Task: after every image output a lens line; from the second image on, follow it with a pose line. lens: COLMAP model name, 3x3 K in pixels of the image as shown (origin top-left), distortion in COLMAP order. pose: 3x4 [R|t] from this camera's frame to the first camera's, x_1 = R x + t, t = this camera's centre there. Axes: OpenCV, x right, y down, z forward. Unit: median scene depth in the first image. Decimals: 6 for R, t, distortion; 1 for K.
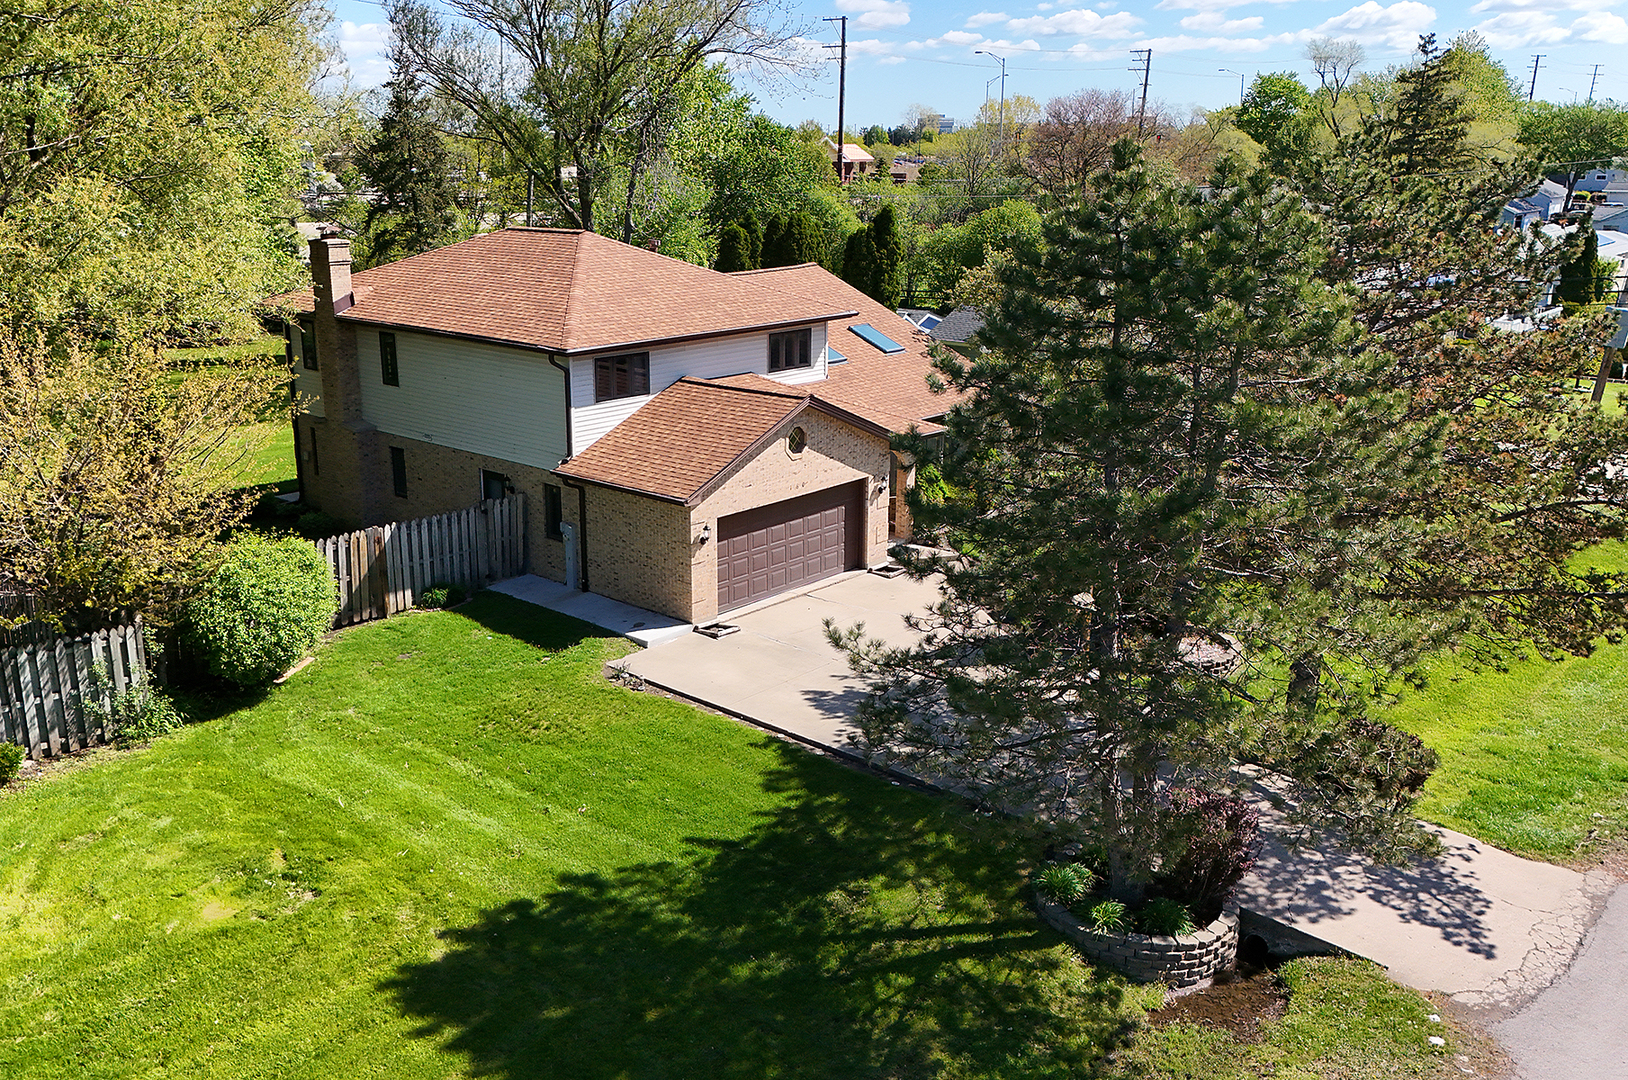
lens RADIAL K [[1435.5, 0, 776.0], [0, 1435.5, 537.1], [0, 0, 1]] dist [0.124014, -0.197434]
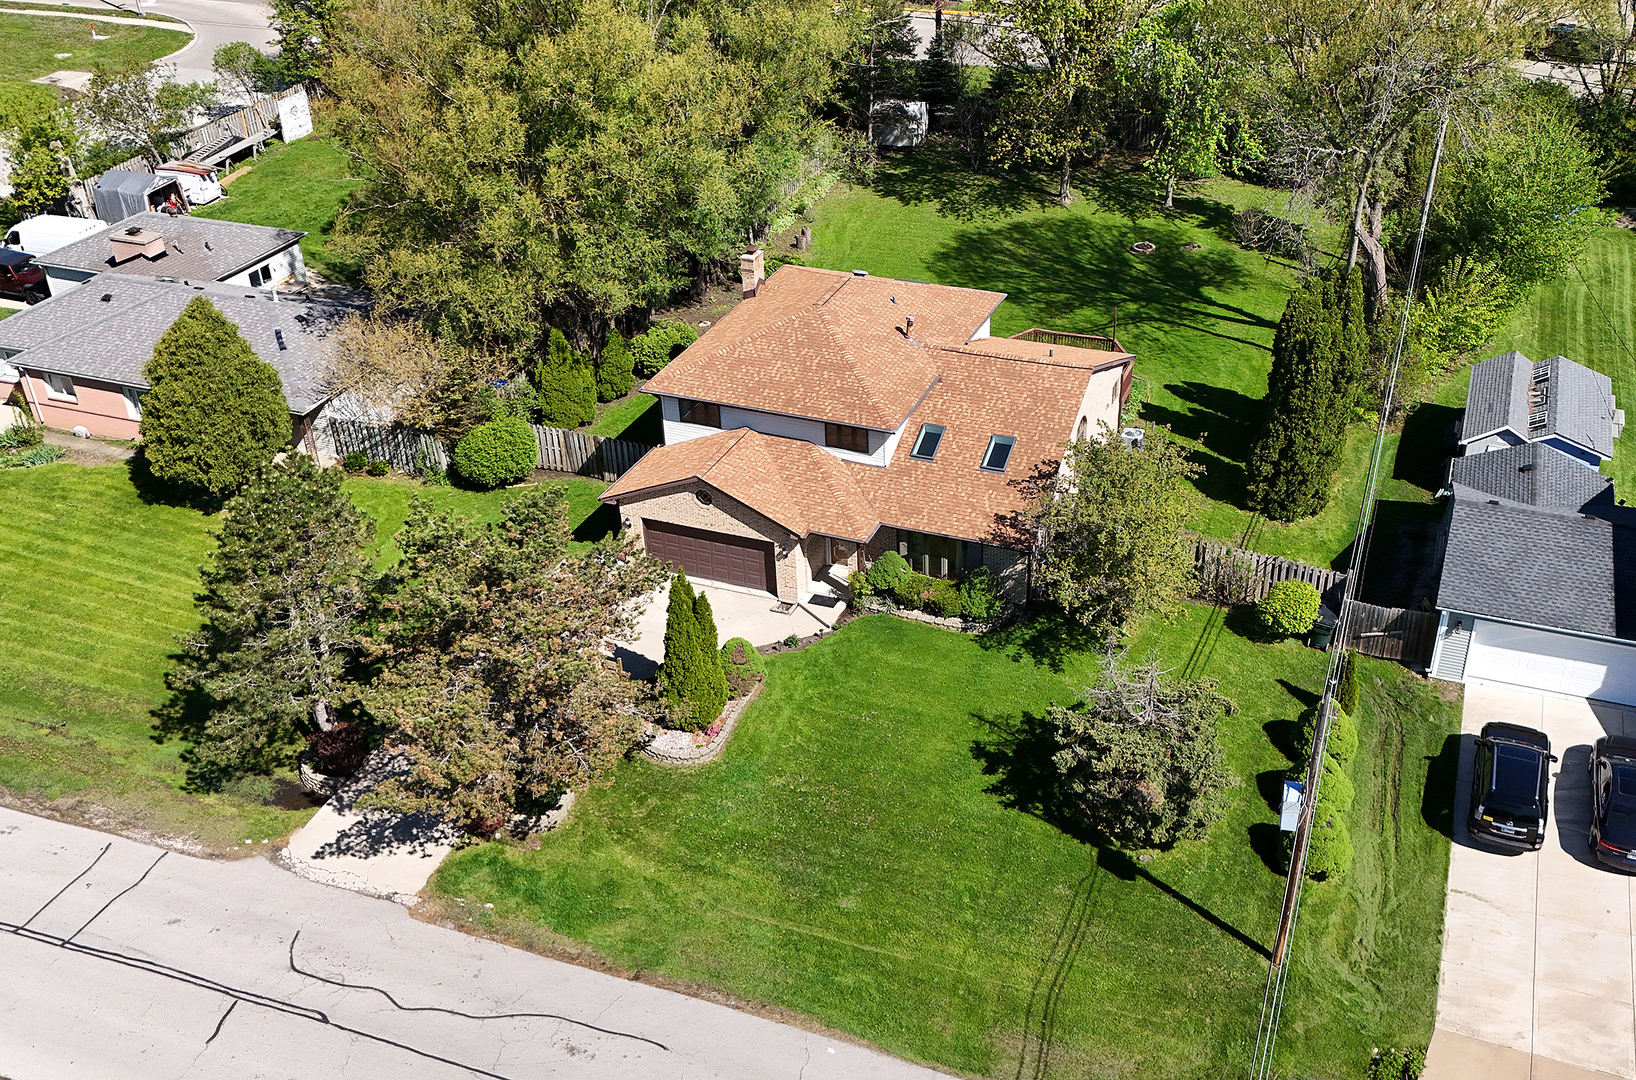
lens RADIAL K [[1652.6, 0, 913.1], [0, 1652.6, 538.6], [0, 0, 1]] dist [0.130942, -0.238698]
pose [[0.363942, 0.480776, -0.797747, 1.543038], [-0.238649, 0.876025, 0.419077, -0.831430], [0.900329, 0.037862, 0.433559, 0.422727]]
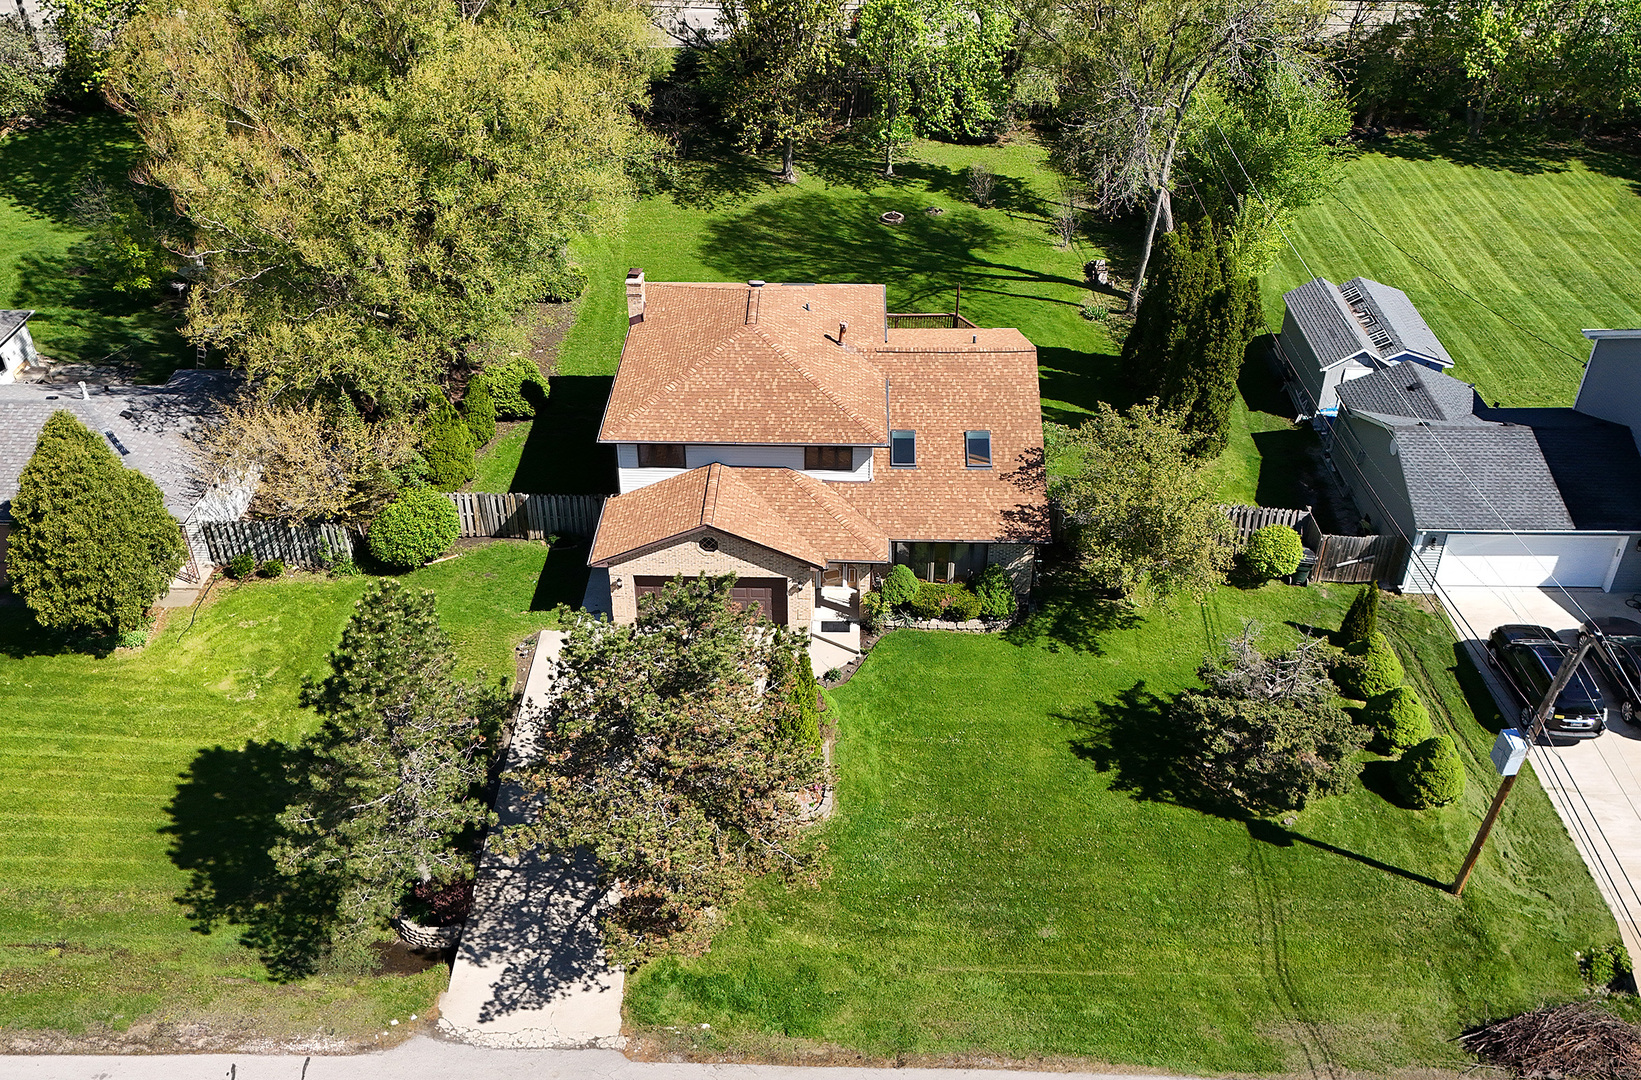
lens RADIAL K [[1534.9, 0, 816.9], [0, 1534.9, 579.2], [0, 0, 1]] dist [0.123529, -0.227885]
pose [[0.644290, 0.441722, -0.624317, 1.086857], [-0.202933, 0.885815, 0.417314, -0.717131], [0.737366, -0.142176, 0.660362, 0.026927]]
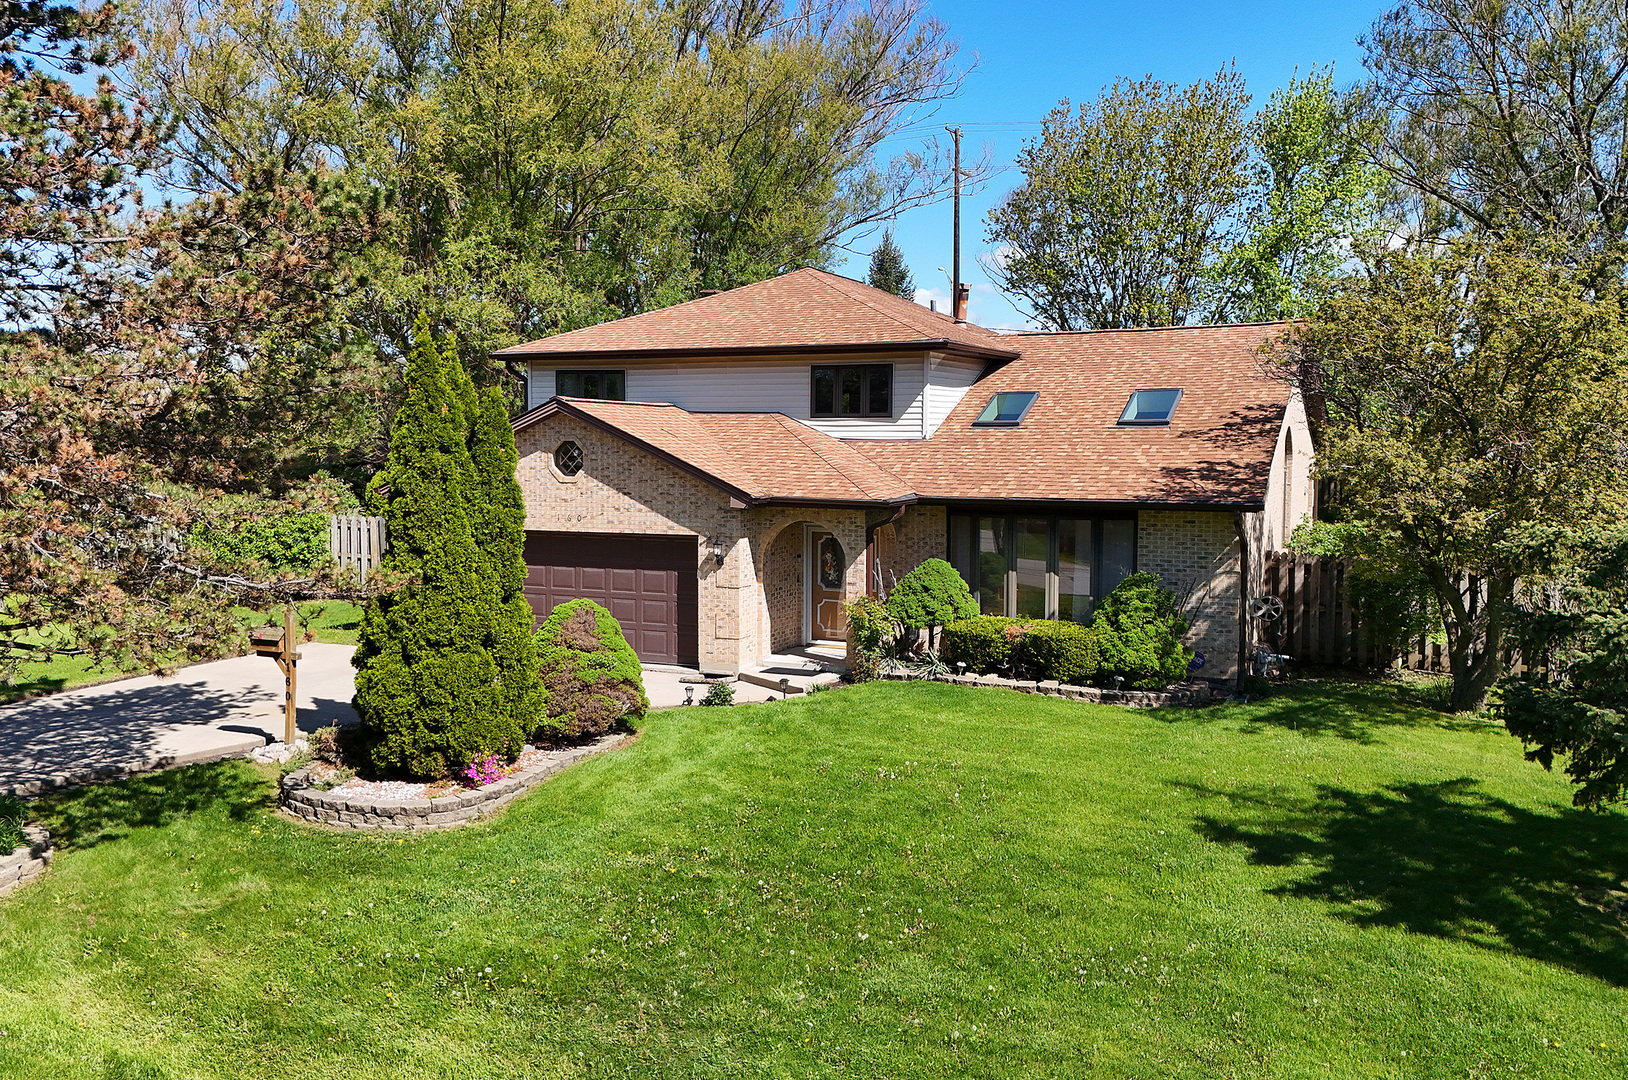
lens RADIAL K [[1435.5, 0, 776.0], [0, 1435.5, 537.1], [0, 0, 1]] dist [0.124014, -0.197434]
pose [[0.282090, 0.072220, -0.956666, 0.804558], [-0.255822, 0.966721, -0.002455, -0.052523], [0.924651, 0.245429, 0.291177, 0.878780]]
